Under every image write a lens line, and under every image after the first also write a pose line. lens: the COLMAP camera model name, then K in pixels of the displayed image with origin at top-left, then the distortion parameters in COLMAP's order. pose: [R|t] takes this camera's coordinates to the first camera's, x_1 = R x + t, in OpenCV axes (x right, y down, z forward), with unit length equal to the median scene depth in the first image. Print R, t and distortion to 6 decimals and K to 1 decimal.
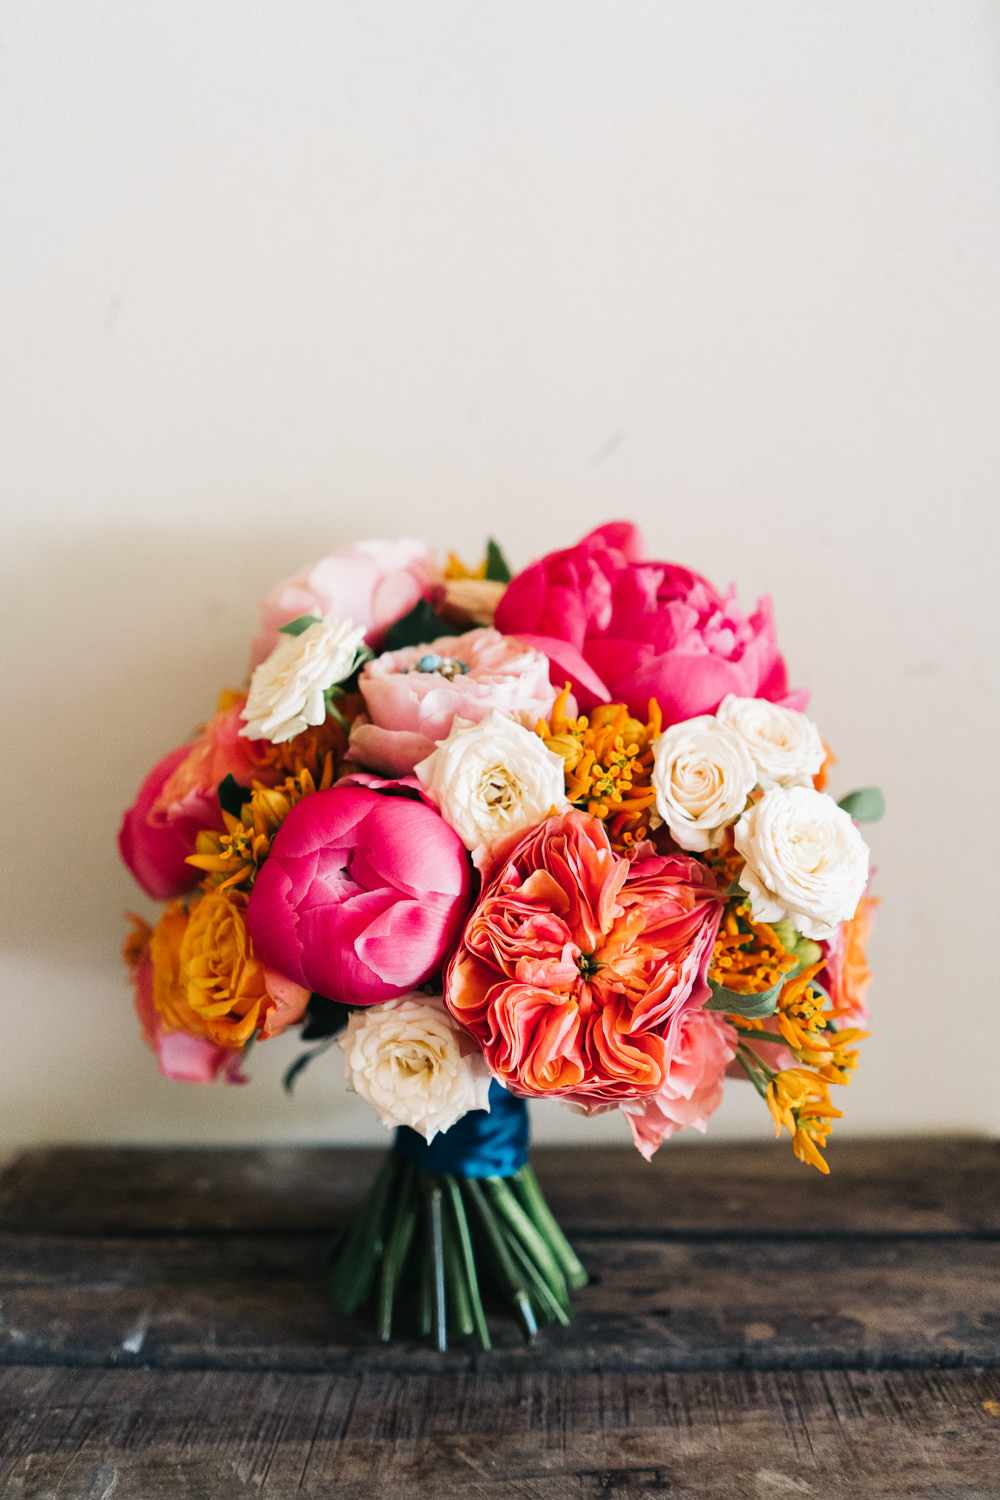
lens RADIAL K [[1224.3, 0, 500.0], [0, 1224.3, 750.0], [0, 0, 1]] dist [-0.005926, -0.000147]
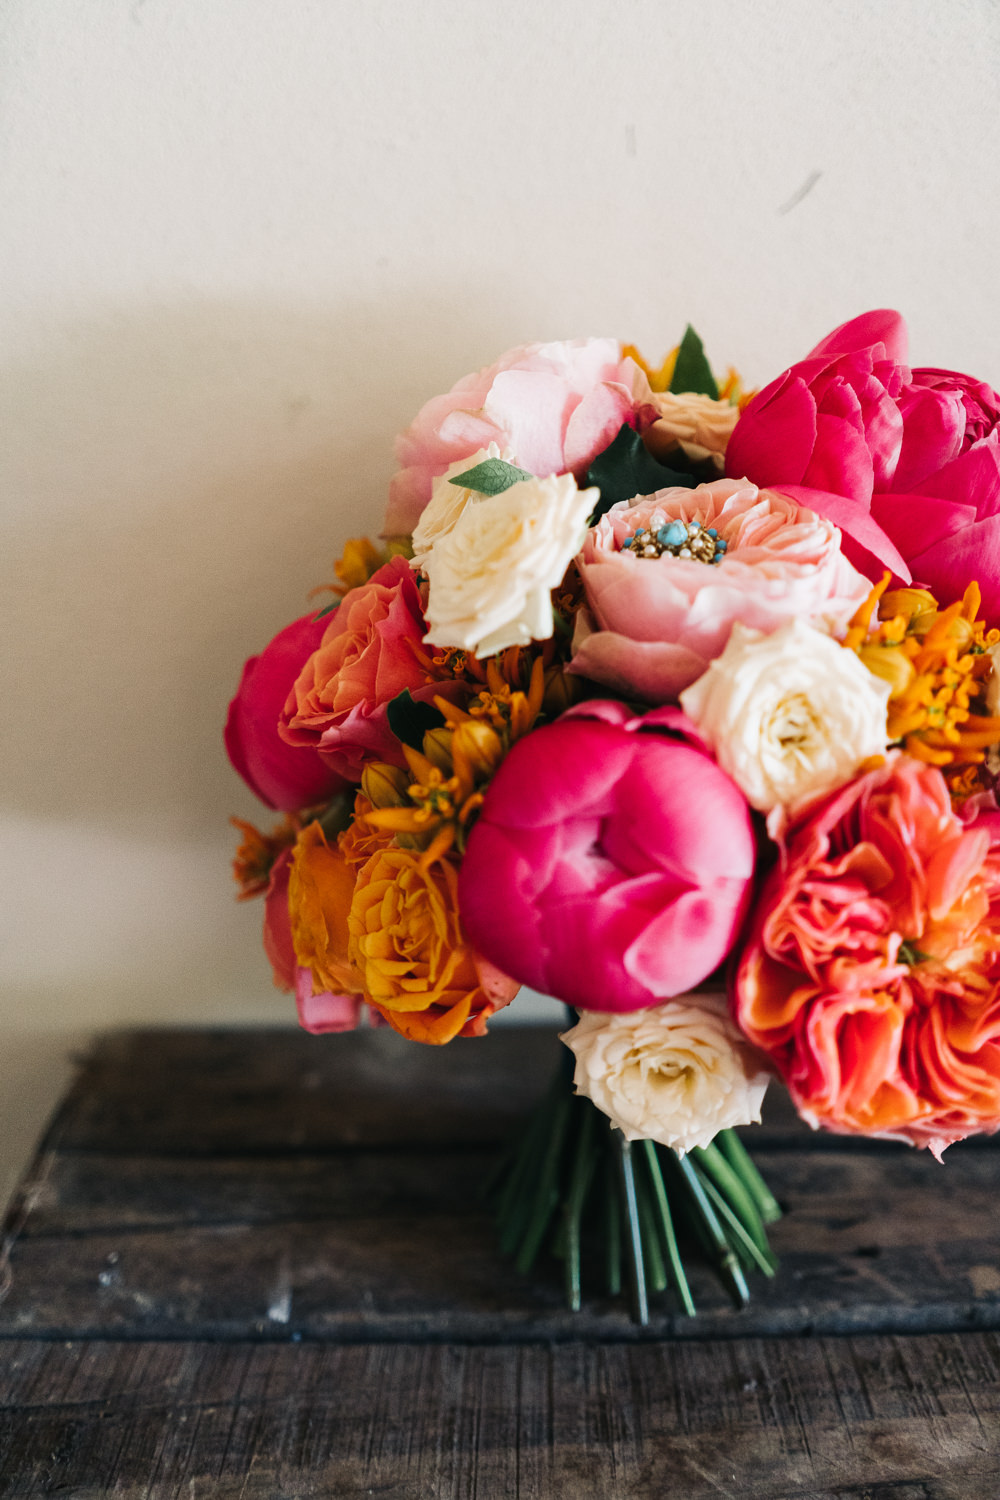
lens RADIAL K [[1211.8, 0, 500.0], [0, 1211.8, 750.0], [0, 0, 1]] dist [-0.002599, 0.001469]
pose [[0.999622, -0.011230, 0.025099, -0.183728], [0.005457, 0.975662, 0.219212, -0.106533], [-0.026950, -0.218992, 0.975354, 0.275853]]
